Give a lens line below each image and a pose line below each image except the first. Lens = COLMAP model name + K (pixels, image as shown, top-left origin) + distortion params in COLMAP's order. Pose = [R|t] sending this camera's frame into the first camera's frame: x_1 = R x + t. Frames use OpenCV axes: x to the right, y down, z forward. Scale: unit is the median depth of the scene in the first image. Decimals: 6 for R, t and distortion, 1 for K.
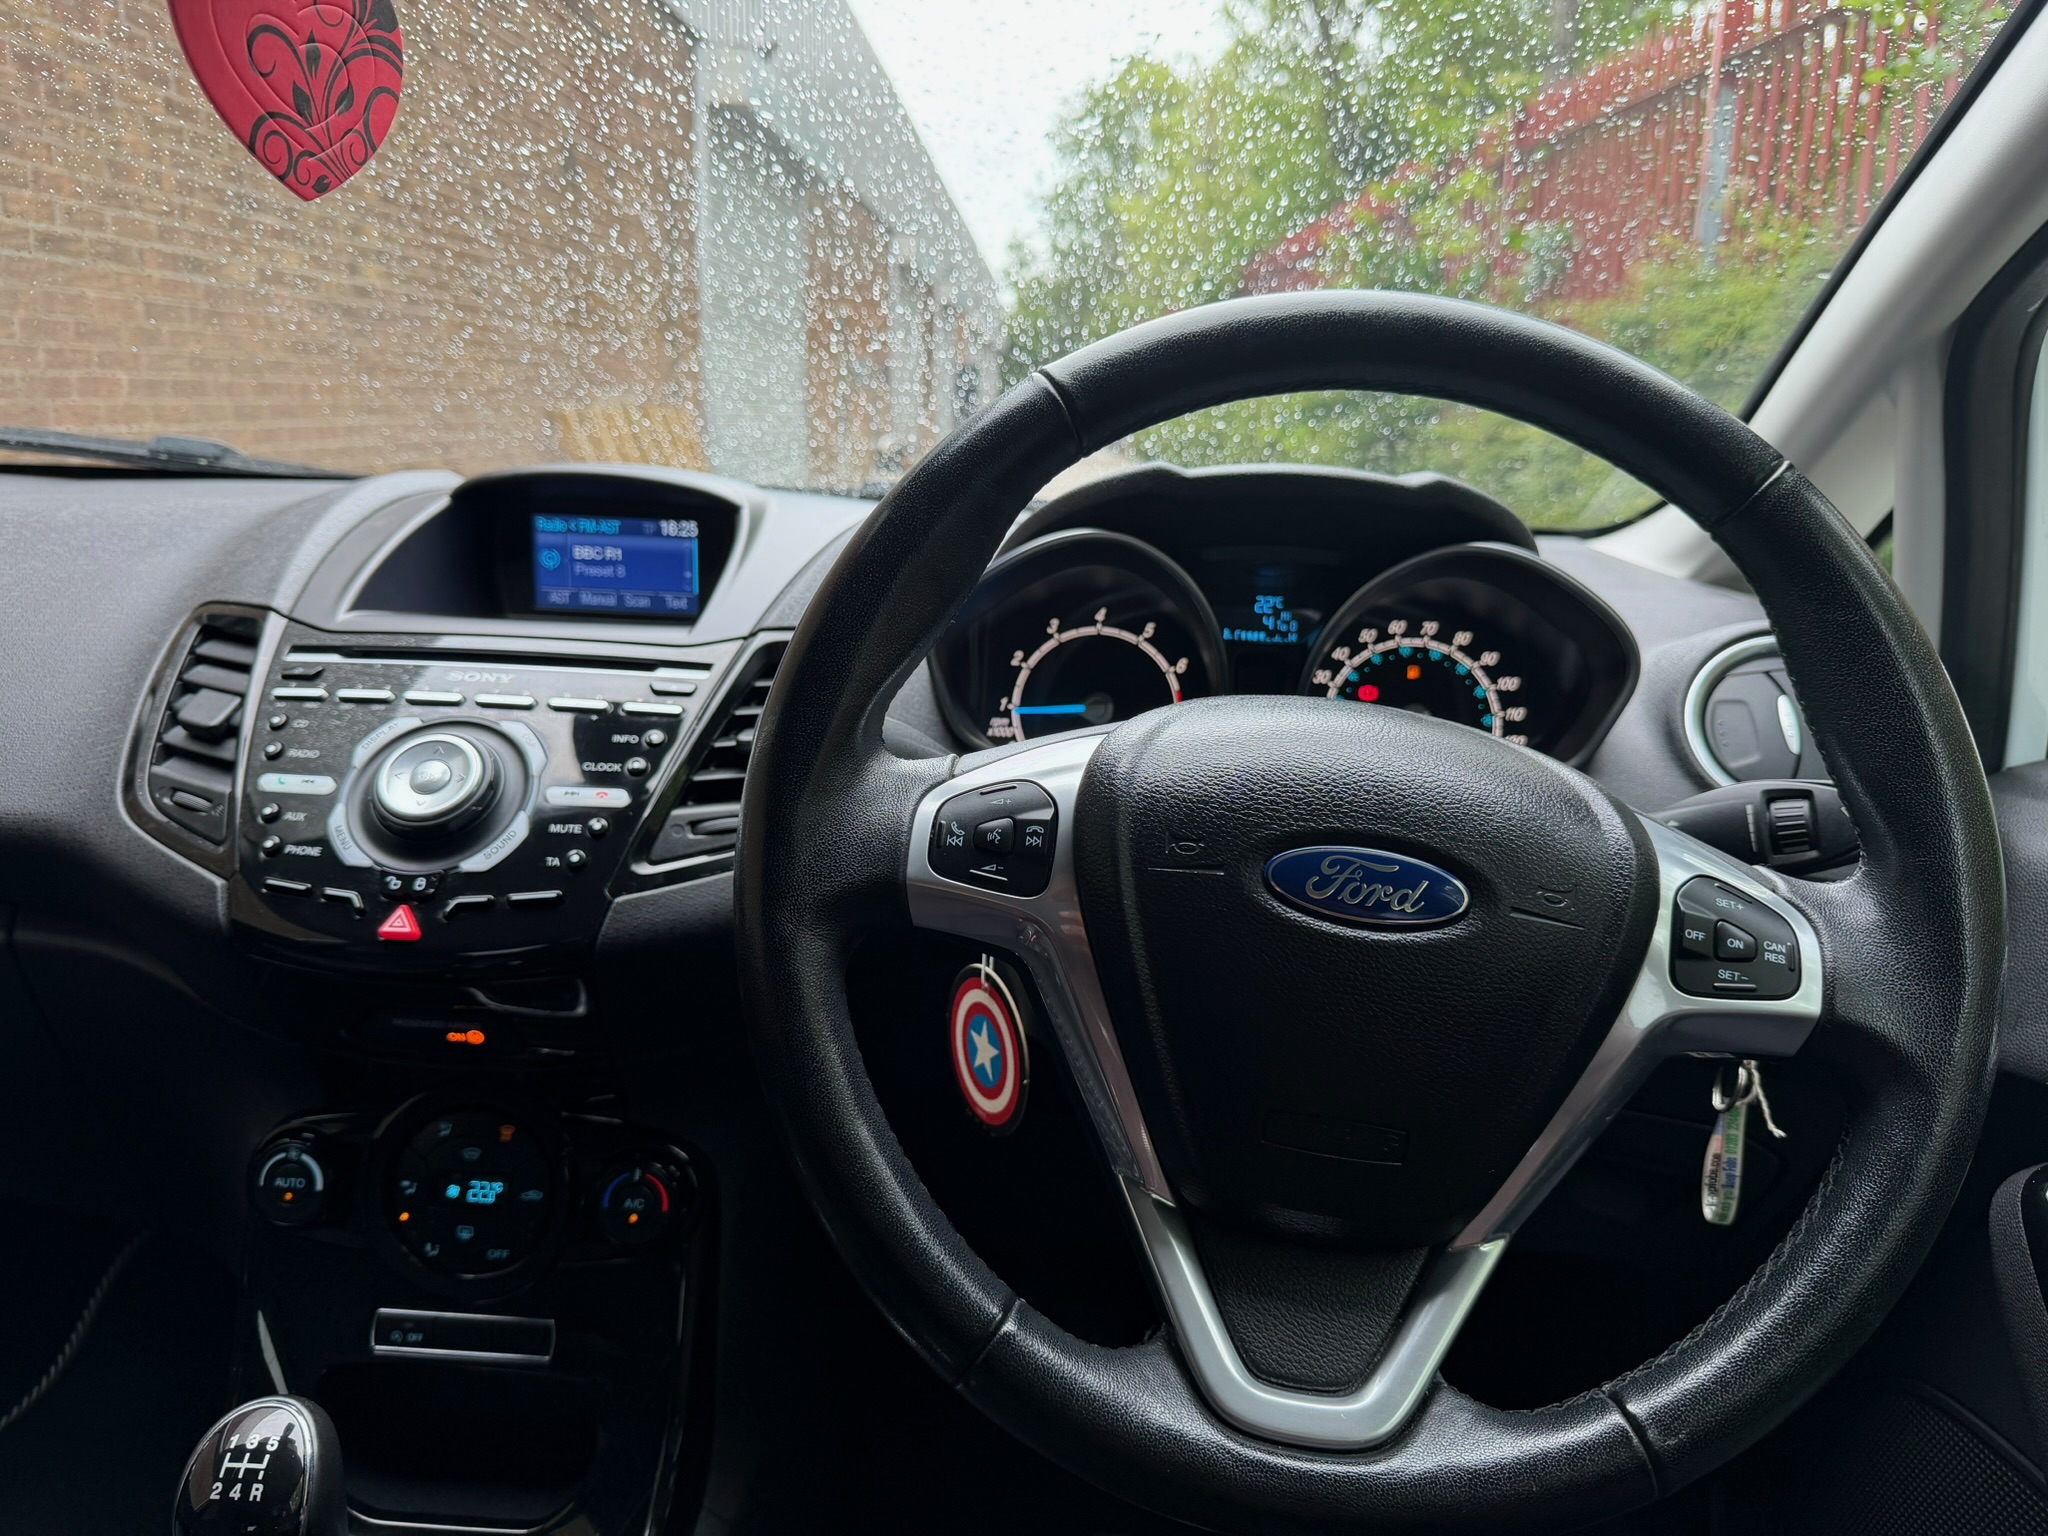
lens RADIAL K [[1443.6, 0, 1013.3], [0, 1443.6, 764.0], [0, 0, 1]] dist [0.030130, -0.041182]
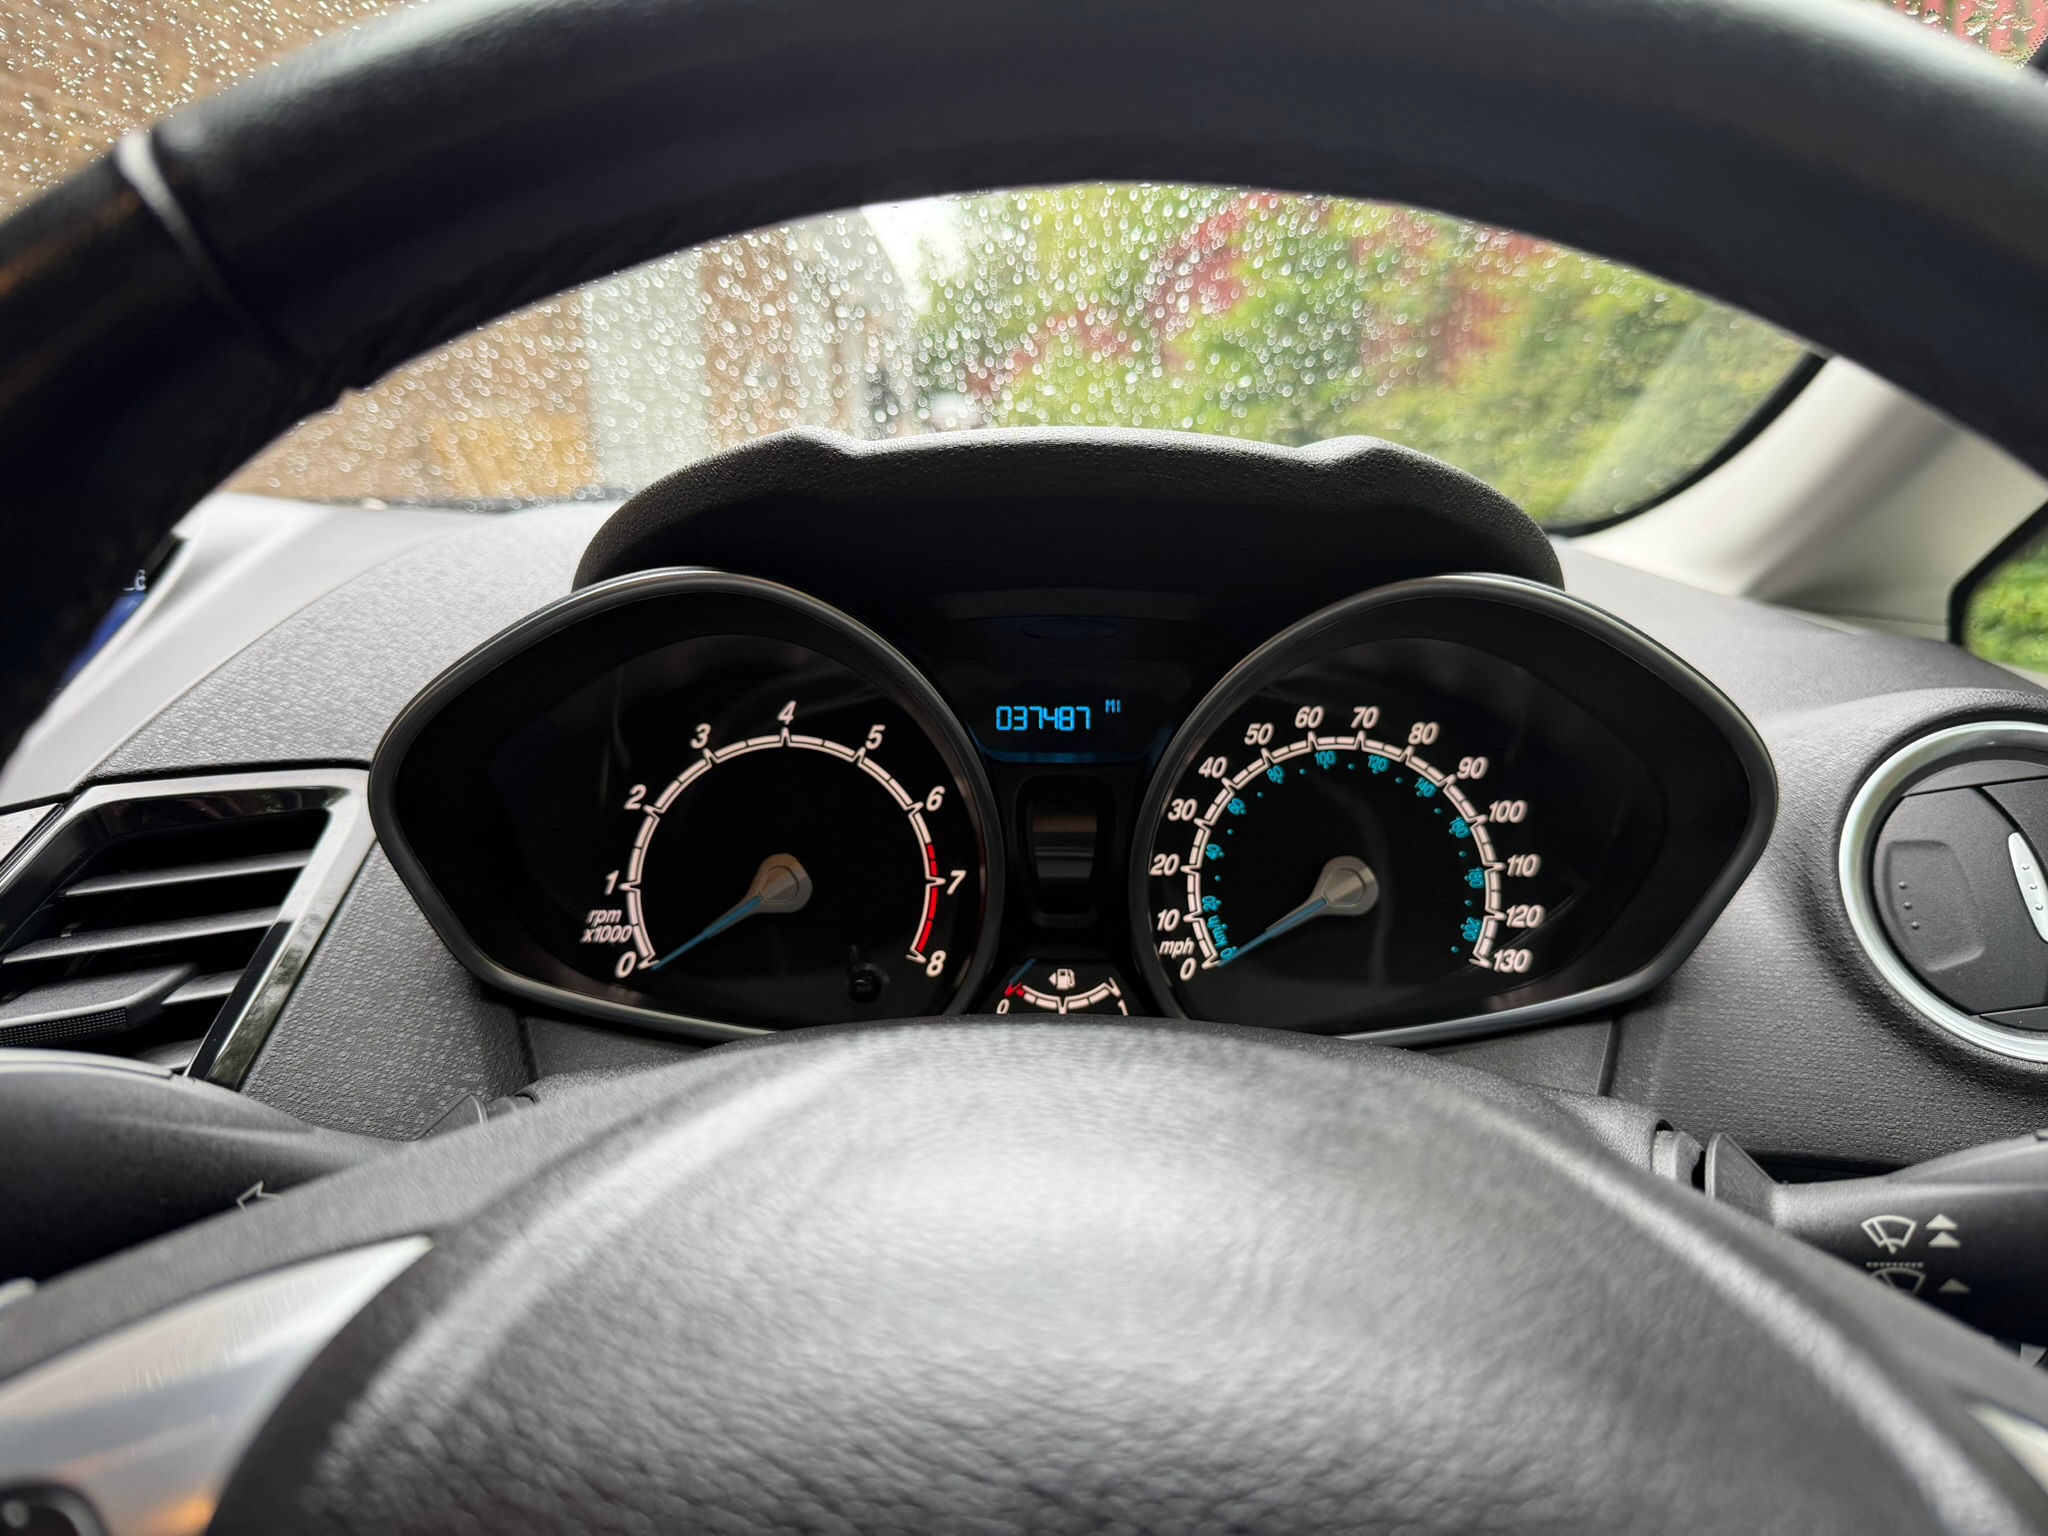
lens RADIAL K [[1443.6, 0, 1038.2], [0, 1443.6, 763.4], [0, 0, 1]] dist [0.030130, -0.041182]
pose [[0.997093, -0.041802, 0.063709, 0.122725], [0.041839, 0.999124, 0.000753, -0.081180], [-0.063684, 0.001914, 0.997968, 0.442899]]
